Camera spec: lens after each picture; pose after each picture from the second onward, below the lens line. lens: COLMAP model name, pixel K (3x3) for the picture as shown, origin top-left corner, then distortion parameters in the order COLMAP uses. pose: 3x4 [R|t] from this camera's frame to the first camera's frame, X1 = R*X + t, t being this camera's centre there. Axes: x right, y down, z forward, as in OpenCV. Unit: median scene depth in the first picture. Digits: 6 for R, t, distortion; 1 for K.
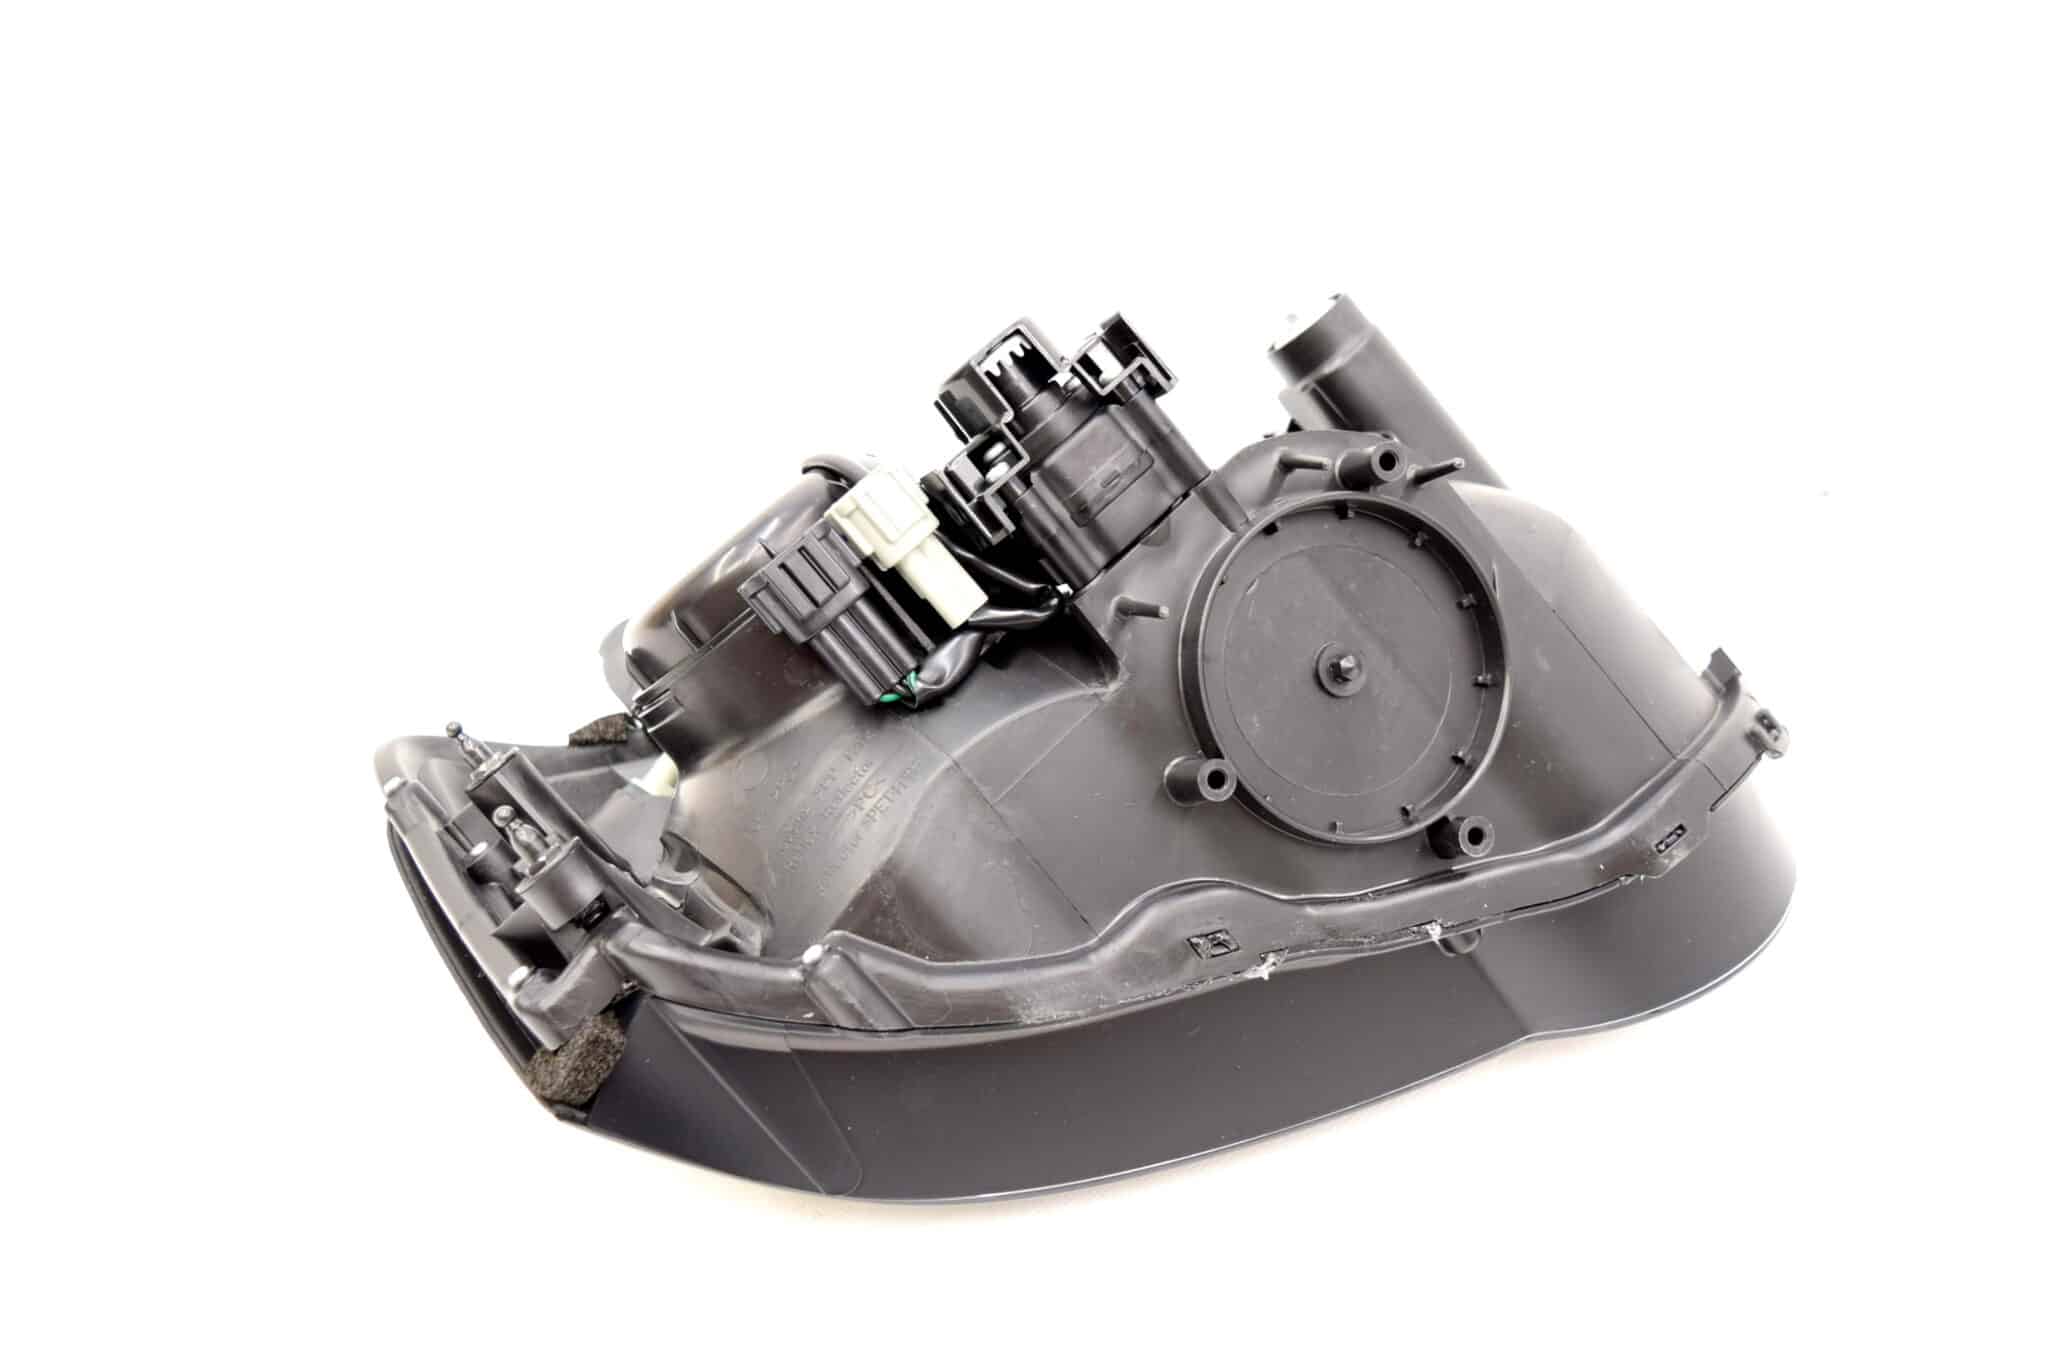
lens RADIAL K [[2057.7, 0, 1025.0], [0, 2057.7, 685.0], [0, 0, 1]] dist [-0.002142, -0.000607]
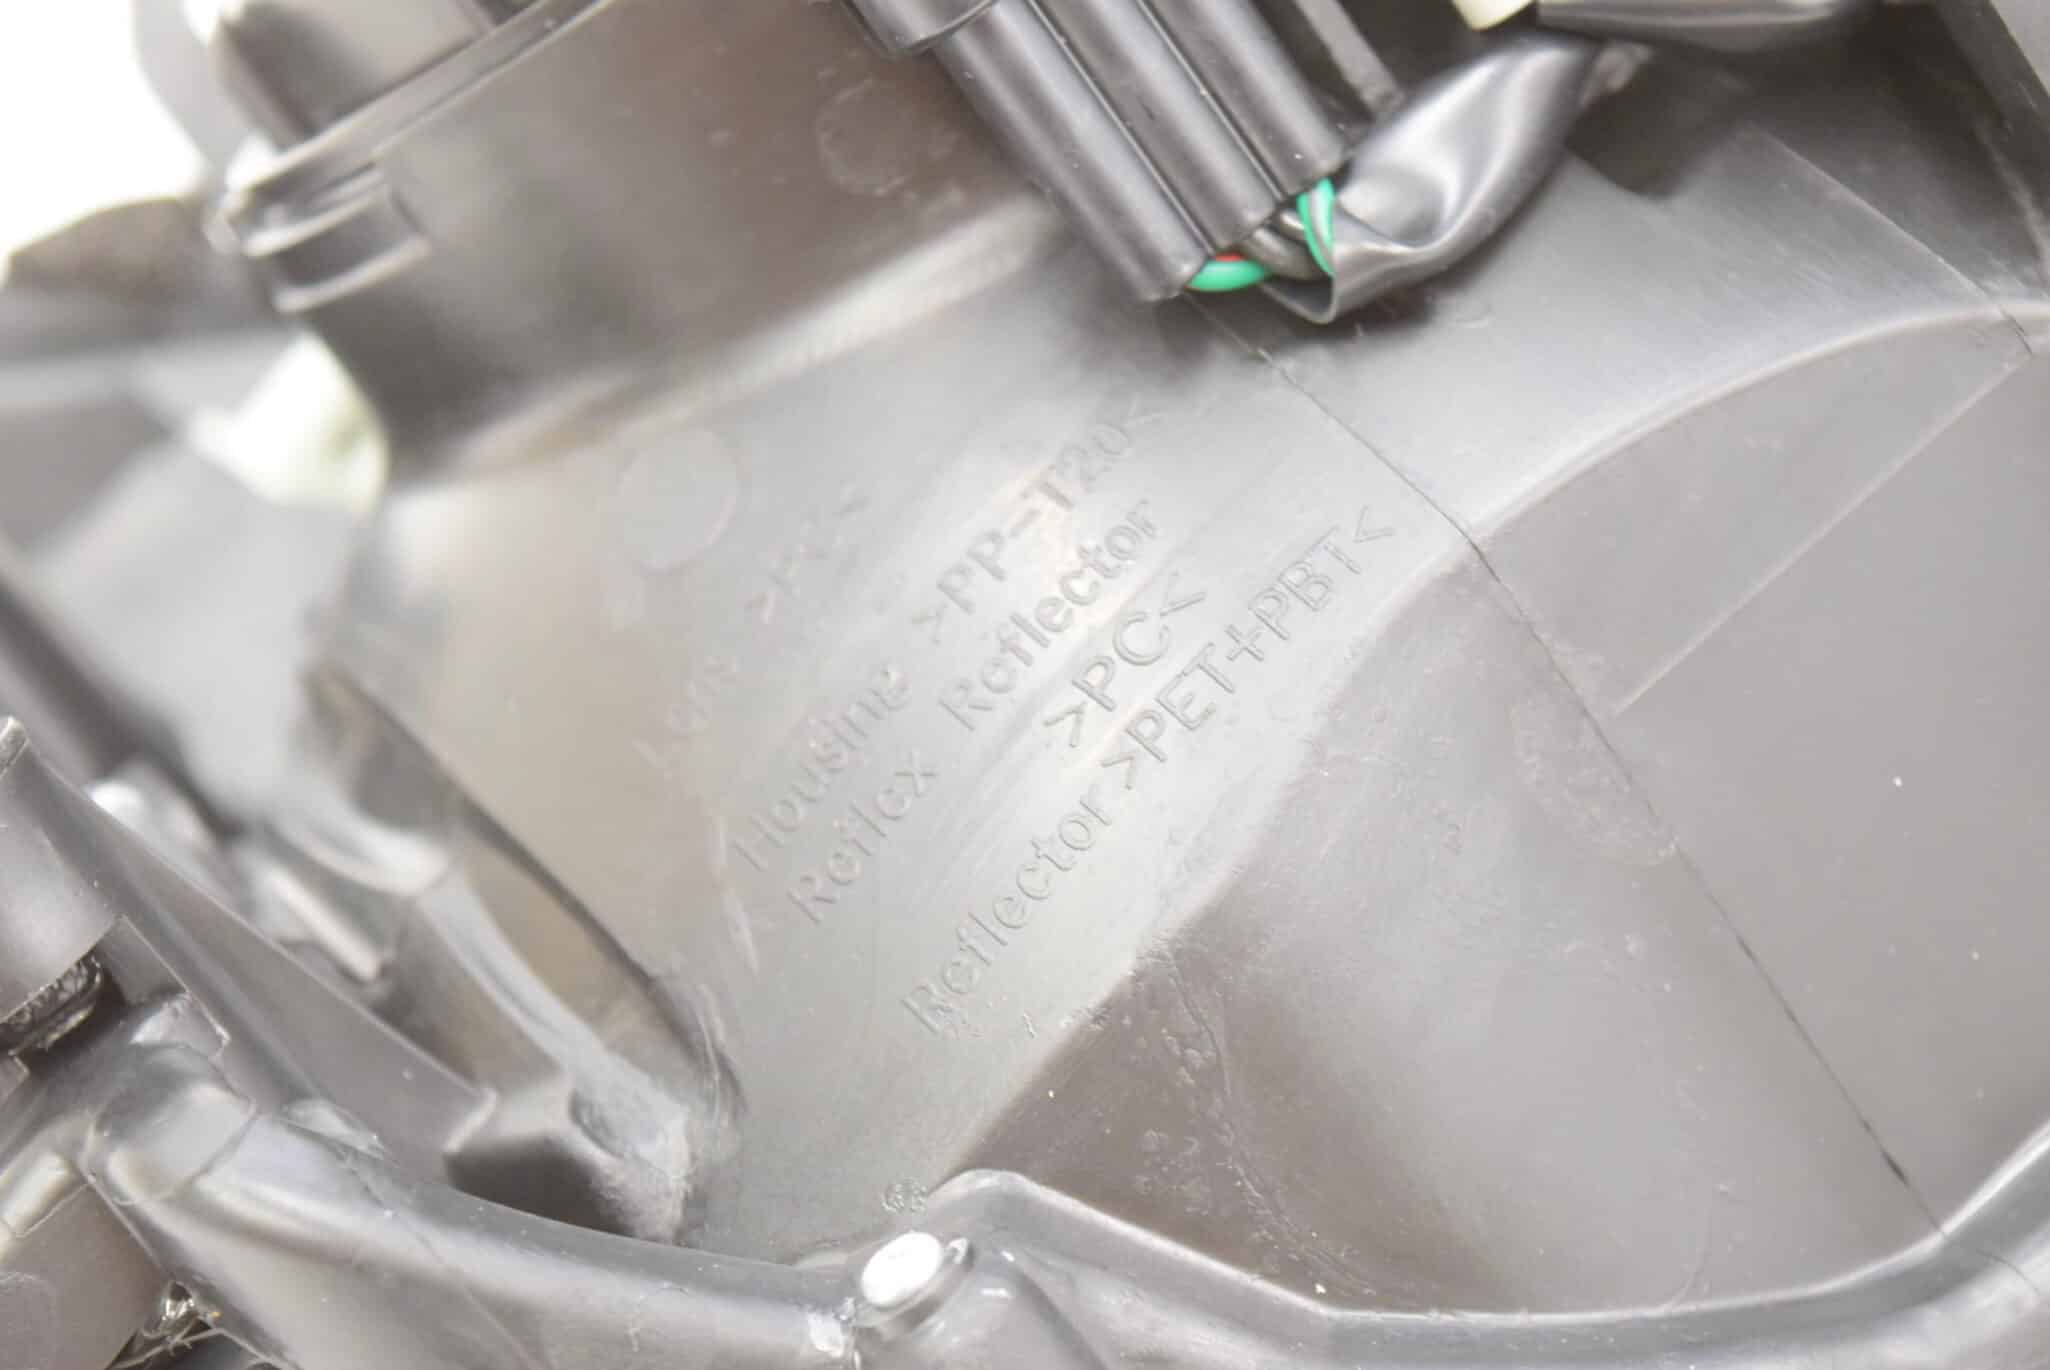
lens RADIAL K [[5123.2, 0, 1025.0], [0, 5123.2, 685.0], [0, 0, 1]] dist [-0.052214, 0.395719]
pose [[0.997061, 0.076438, -0.005186, -0.084725], [-0.075215, 0.989490, 0.123503, -0.021108], [0.014572, -0.122750, 0.992331, 0.348281]]
